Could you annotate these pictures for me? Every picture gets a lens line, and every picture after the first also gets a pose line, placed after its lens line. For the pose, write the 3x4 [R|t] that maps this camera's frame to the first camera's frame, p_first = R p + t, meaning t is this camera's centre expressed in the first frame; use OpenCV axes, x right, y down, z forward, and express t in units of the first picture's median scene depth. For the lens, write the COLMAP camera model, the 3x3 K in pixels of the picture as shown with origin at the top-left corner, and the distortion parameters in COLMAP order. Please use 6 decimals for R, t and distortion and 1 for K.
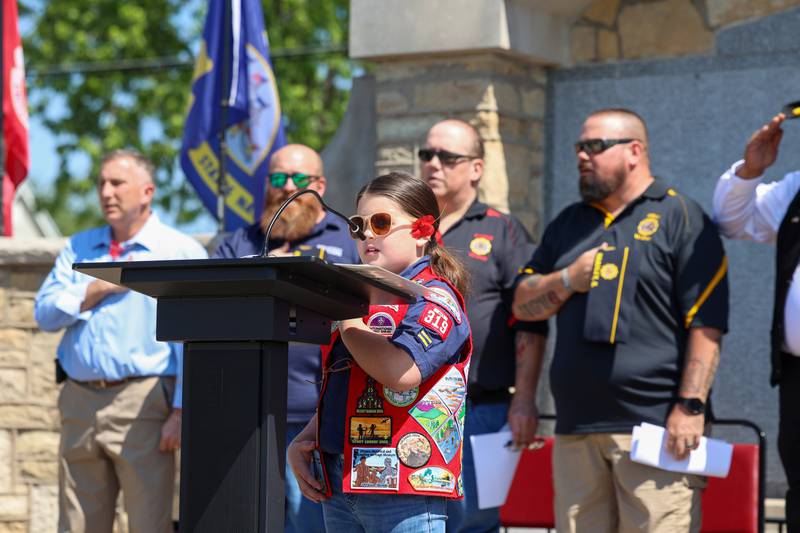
lens RADIAL K [[2592.3, 0, 400.0], [0, 2592.3, 266.5], [0, 0, 1]] dist [0.265240, 0.921736]
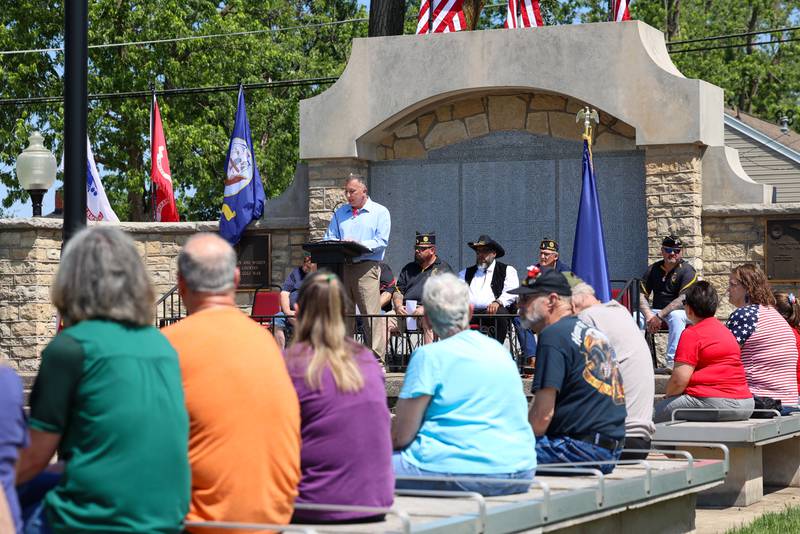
lens RADIAL K [[2146.3, 0, 400.0], [0, 2146.3, 267.0], [0, 0, 1]] dist [0.037814, 0.214203]
pose [[0.990059, -0.016152, 0.139720, -0.240203], [0.010783, 0.999177, 0.039104, -0.053315], [-0.140237, -0.037209, 0.989419, -1.334686]]
